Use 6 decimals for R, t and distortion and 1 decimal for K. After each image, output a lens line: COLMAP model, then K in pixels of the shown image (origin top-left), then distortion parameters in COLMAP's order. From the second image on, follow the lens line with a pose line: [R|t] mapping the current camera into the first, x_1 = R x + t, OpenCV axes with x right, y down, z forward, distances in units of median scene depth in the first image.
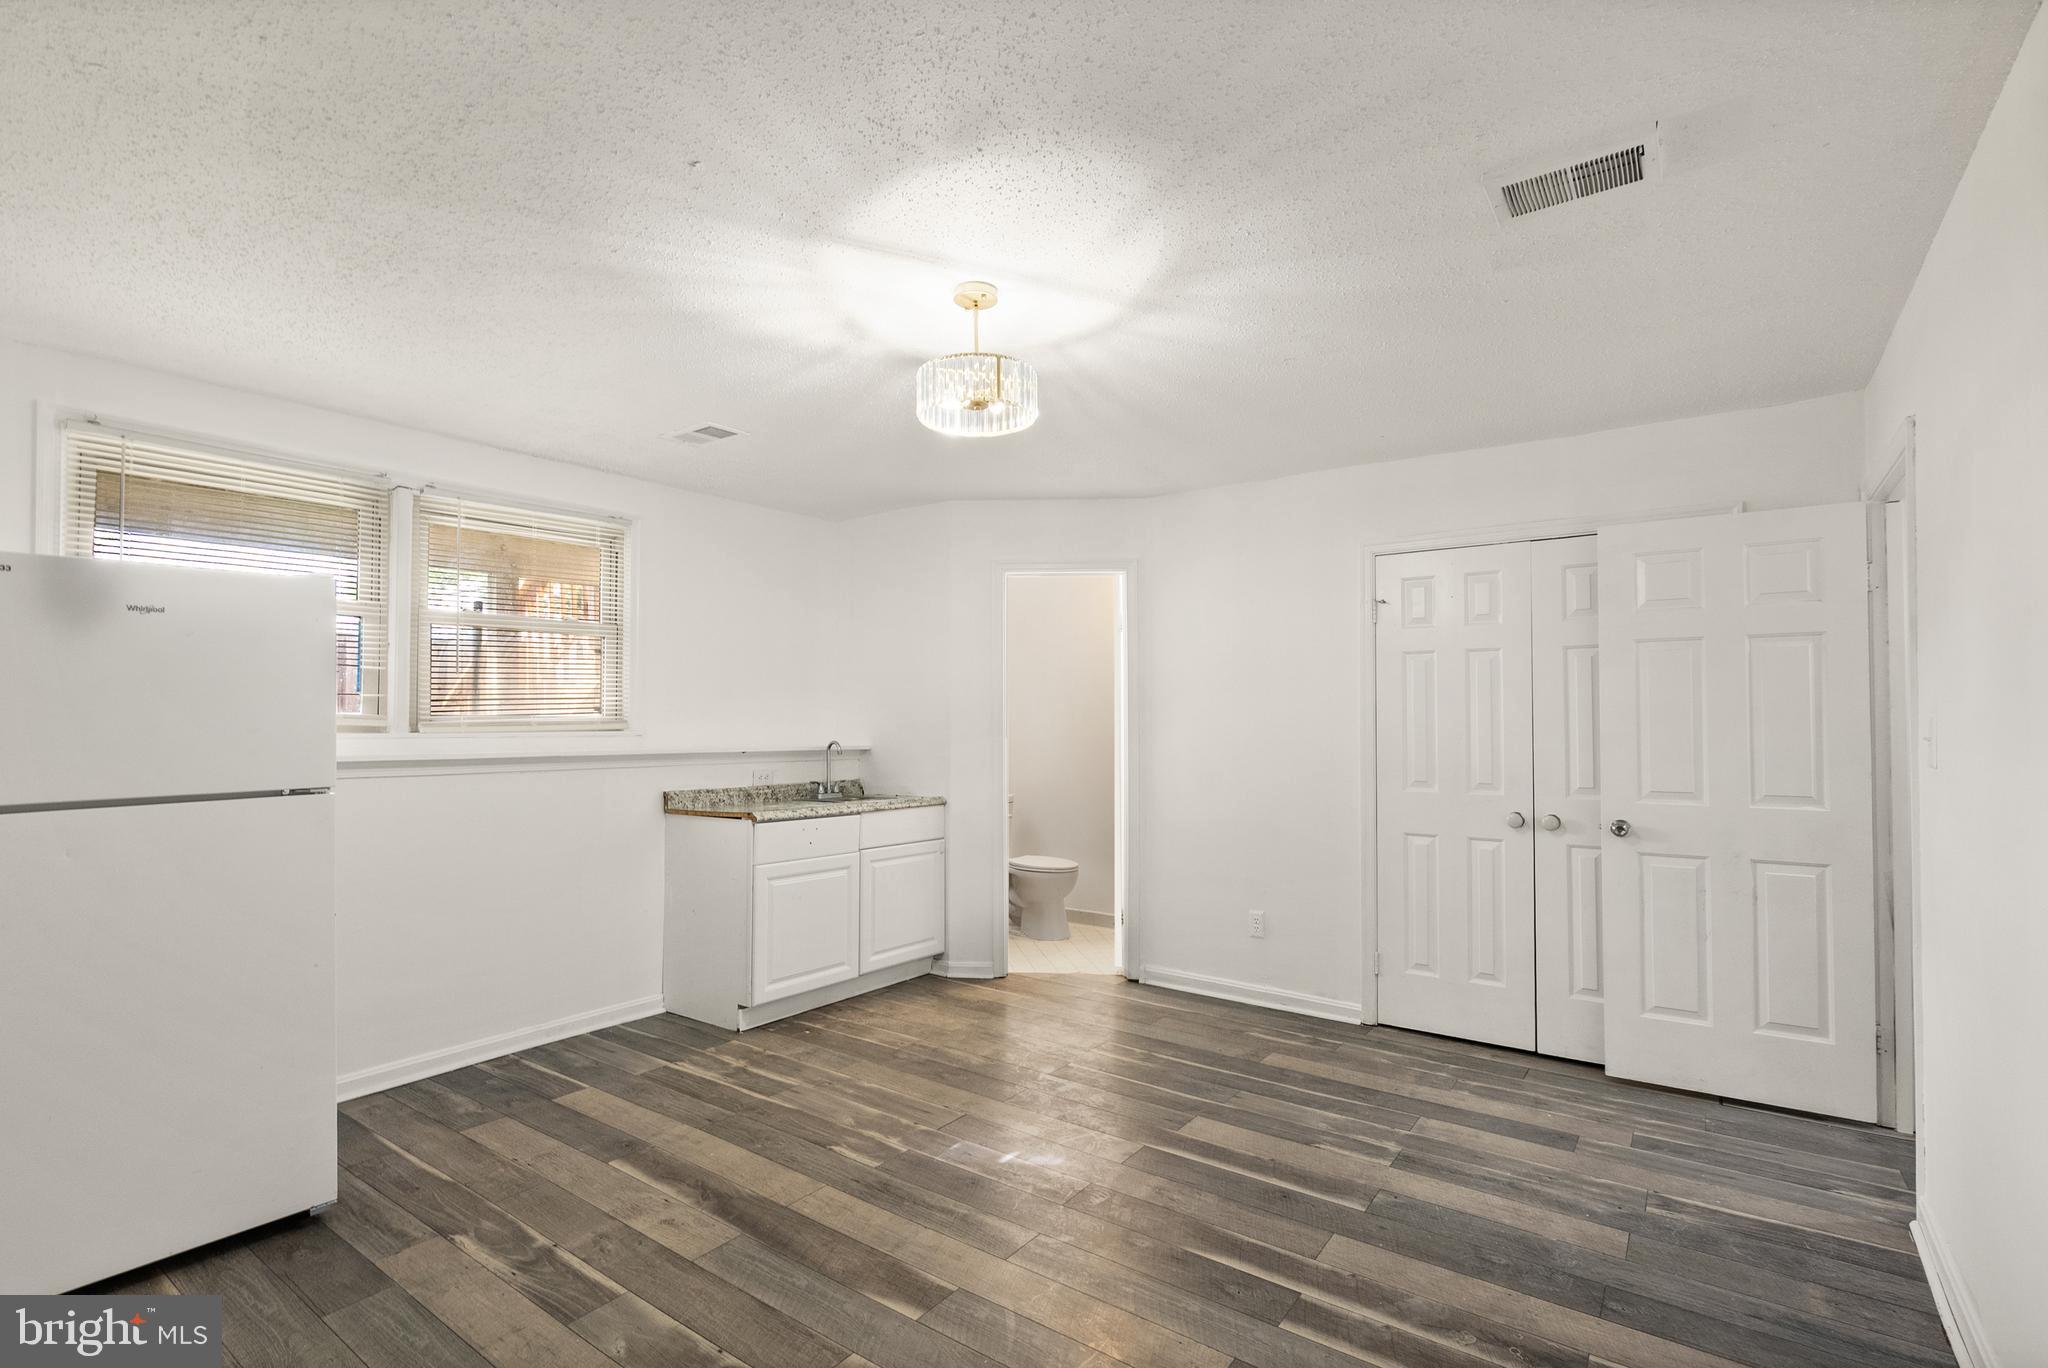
lens RADIAL K [[964.4, 0, 1010.1], [0, 964.4, 694.9], [0, 0, 1]] dist [-0.000840, 0.000941]
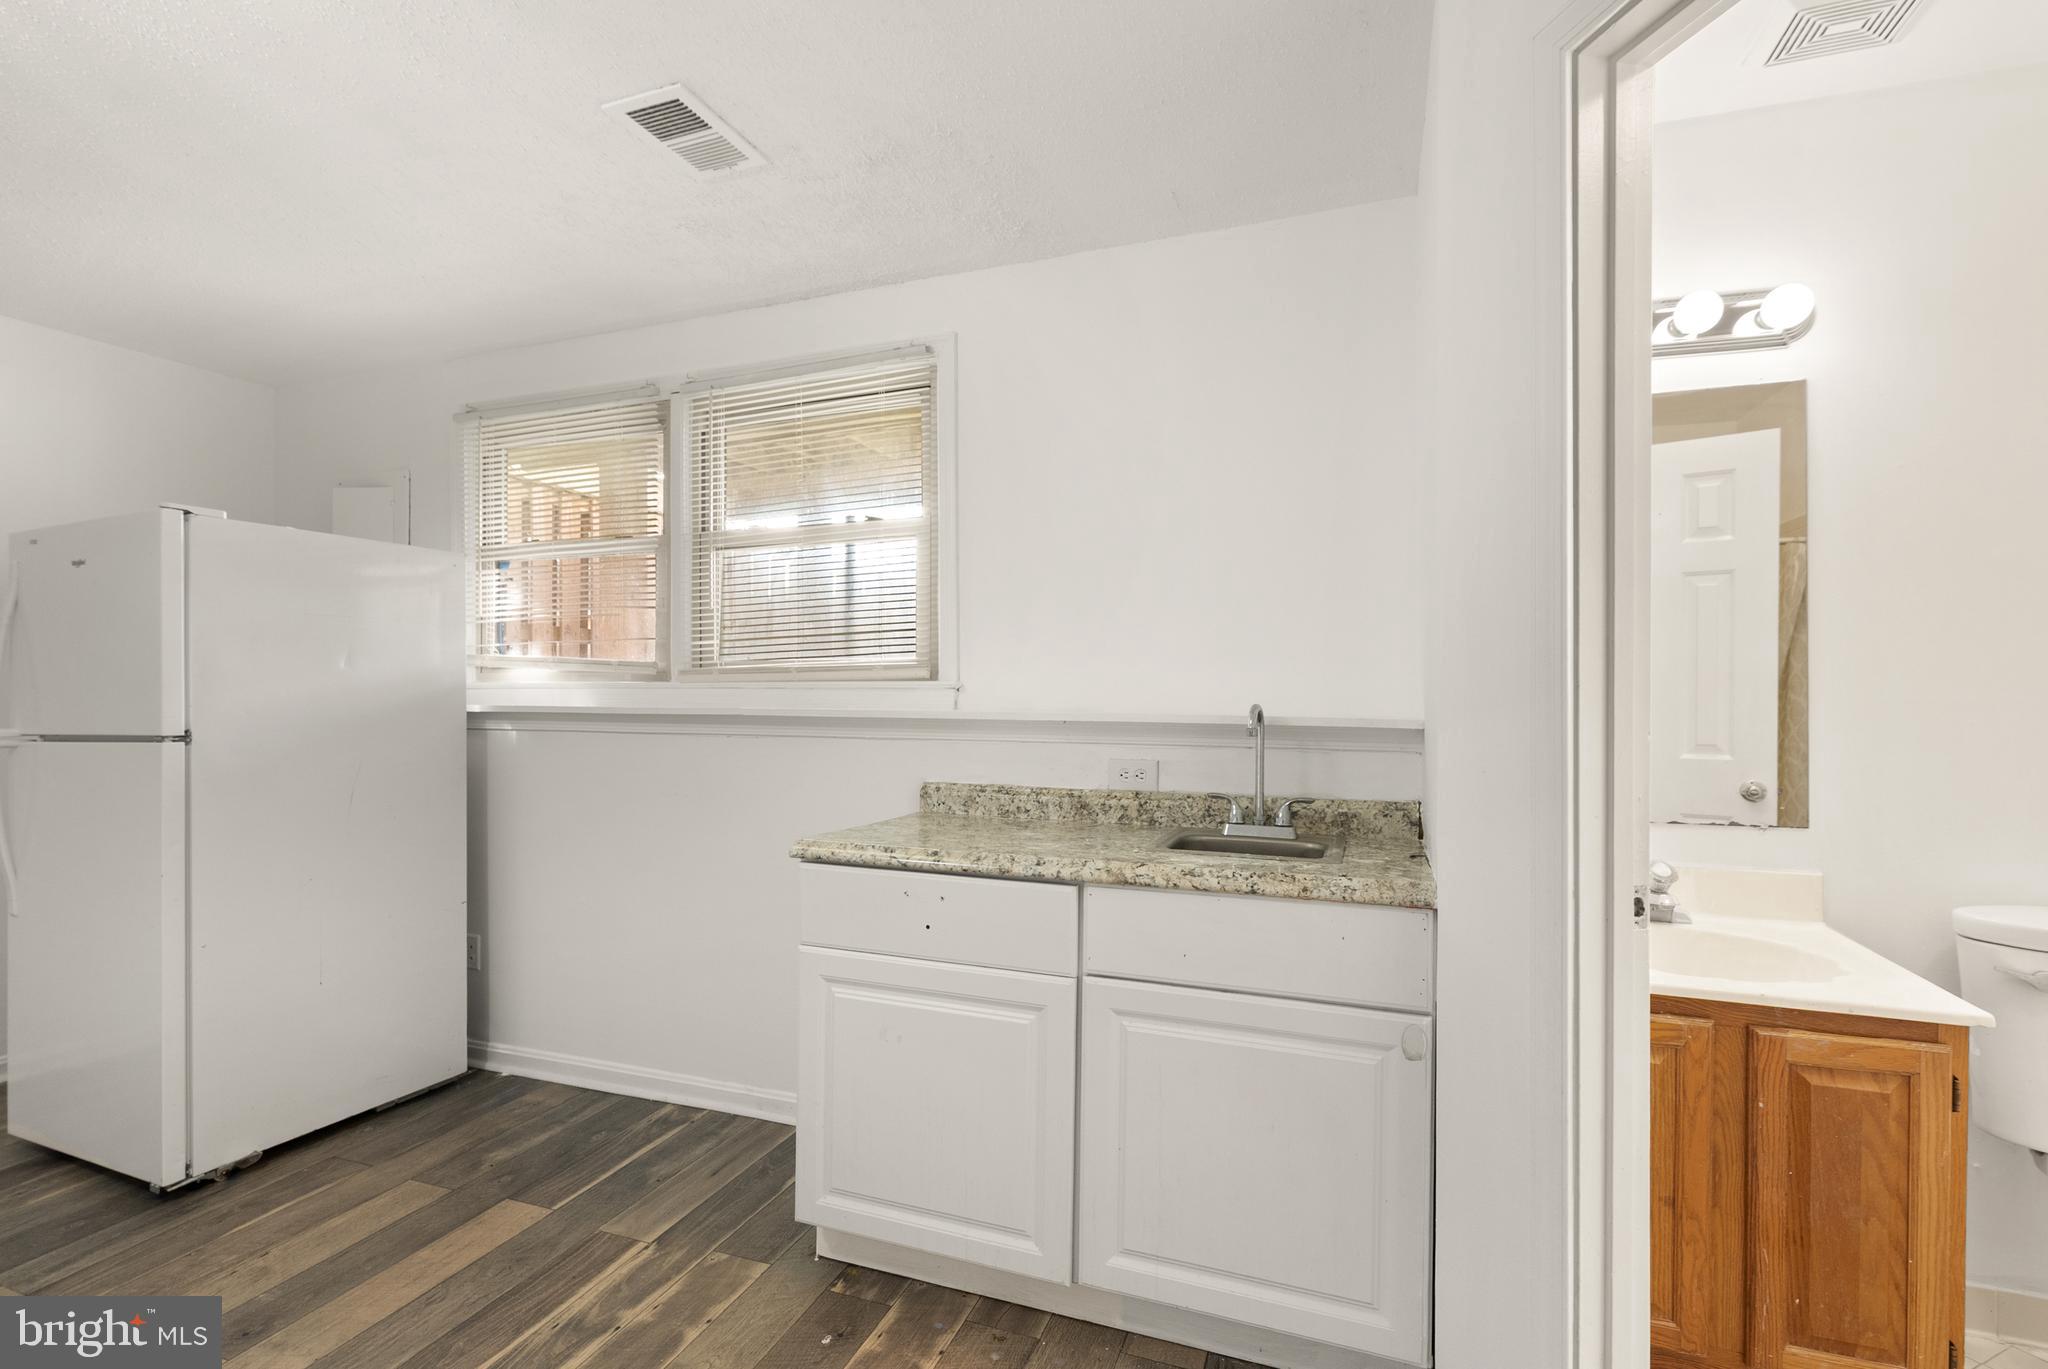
lens RADIAL K [[960.0, 0, 1026.9], [0, 960.0, 688.9], [0, 0, 1]] dist [-0.000526, 0.001659]
pose [[0.264326, 0.001767, -0.964432, 0.281344], [0.030709, 0.999476, 0.010248, 0.046785], [0.963944, -0.032326, 0.264133, 1.106064]]
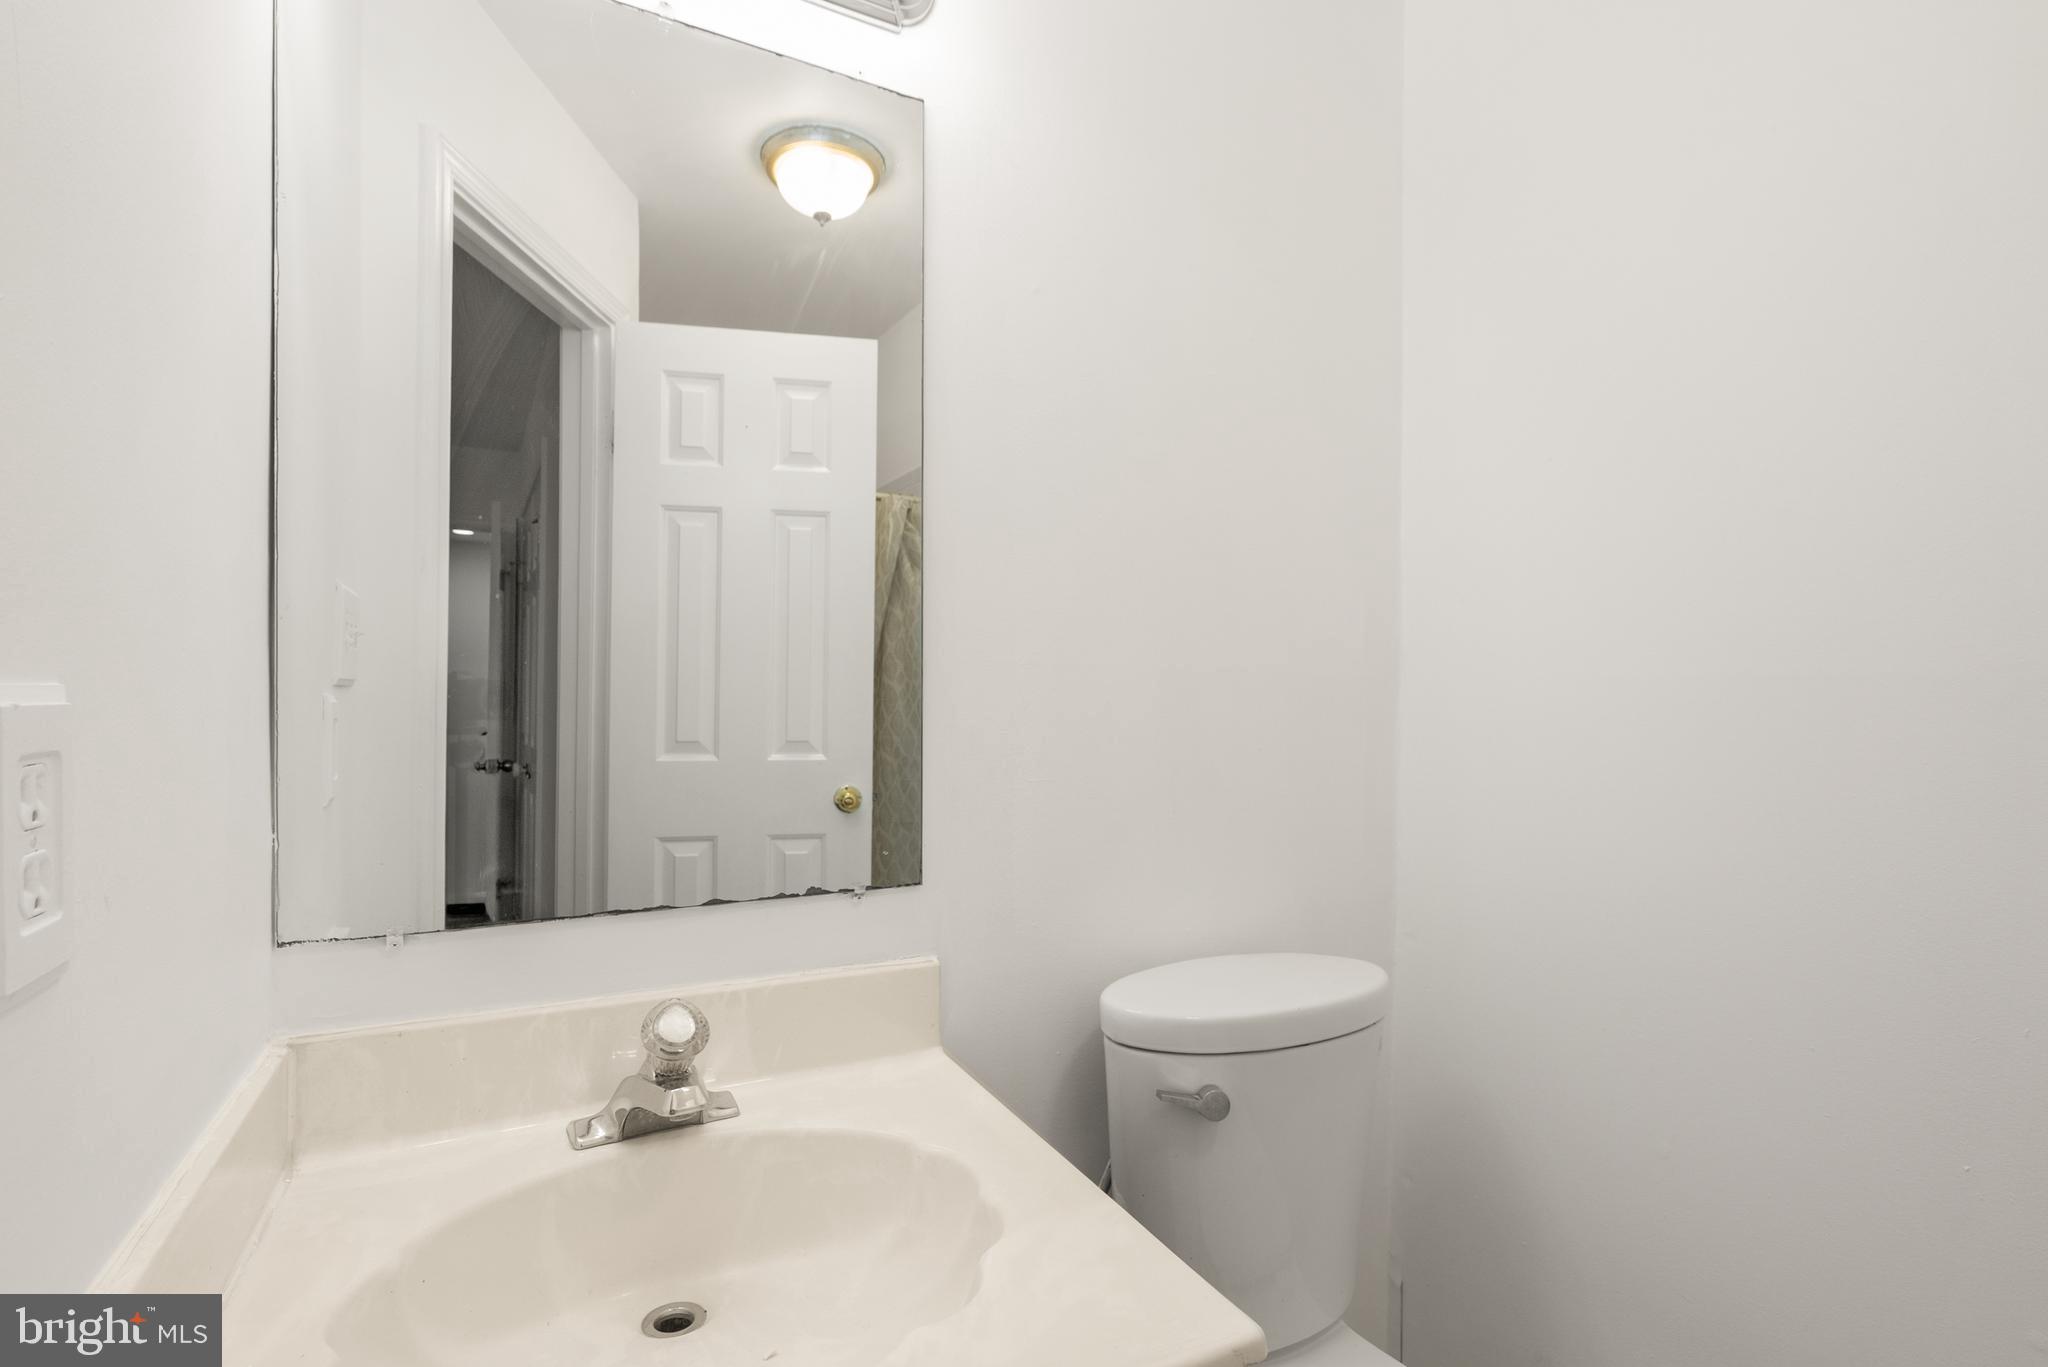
lens RADIAL K [[947.8, 0, 1014.9], [0, 947.8, 689.2], [0, 0, 1]] dist [-0.005122, 0.004804]
pose [[0.884413, 0.006308, -0.466662, 0.039429], [0.006801, 0.999628, 0.026401, 0.073407], [0.466655, -0.026523, 0.884042, 1.423641]]
